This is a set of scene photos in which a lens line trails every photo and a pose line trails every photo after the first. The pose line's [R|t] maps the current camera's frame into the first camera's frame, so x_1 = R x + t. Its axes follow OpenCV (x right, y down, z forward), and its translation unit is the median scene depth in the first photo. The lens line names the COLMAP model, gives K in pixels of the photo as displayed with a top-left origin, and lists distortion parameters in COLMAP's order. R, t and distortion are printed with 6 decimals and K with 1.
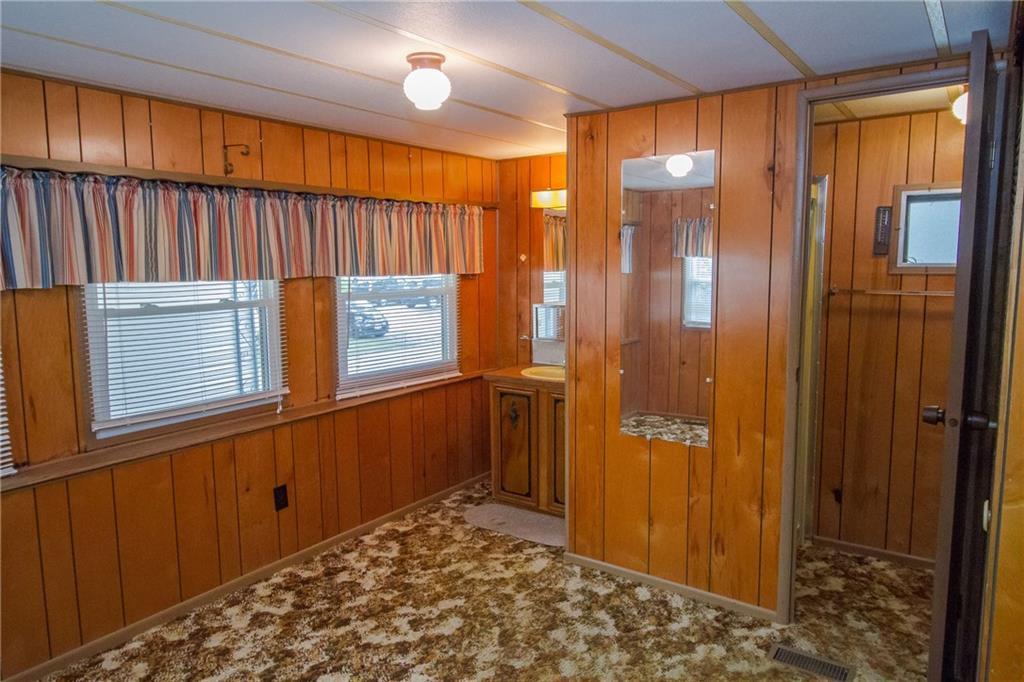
lens RADIAL K [[672.3, 0, 505.8], [0, 672.3, 337.1], [0, 0, 1]] dist [0.015150, -0.006265]
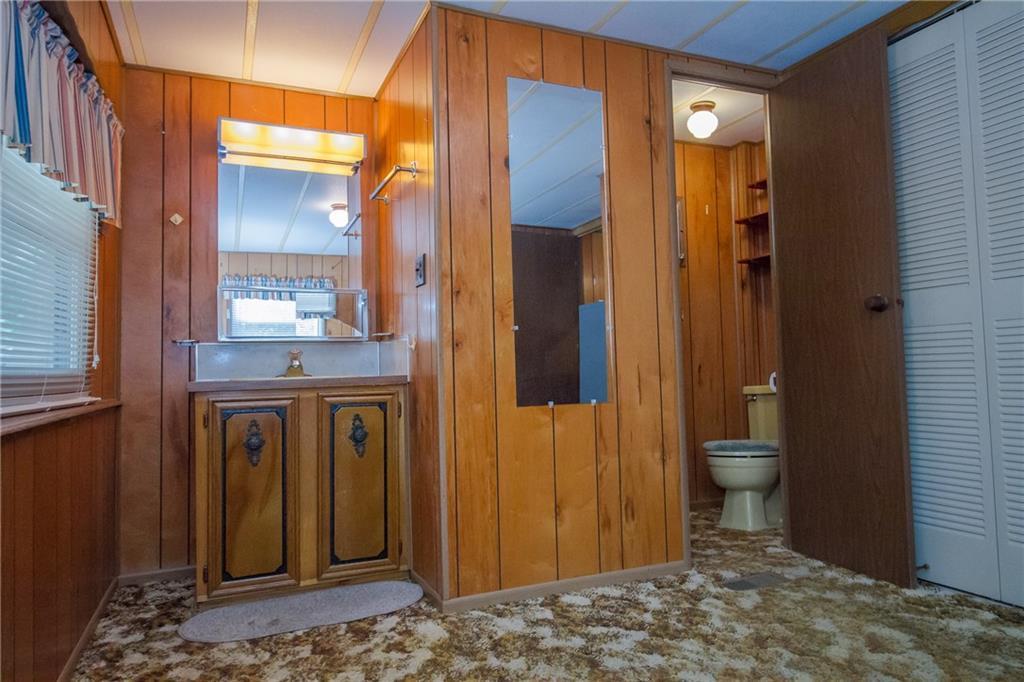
lens RADIAL K [[672.3, 0, 504.3], [0, 672.3, 336.5], [0, 0, 1]] dist [0.015150, -0.006265]
pose [[0.506963, 0.045847, 0.860747, -0.528651], [0.120799, 0.984951, -0.123611, 0.160039], [-0.853461, 0.166644, 0.493796, 0.617631]]
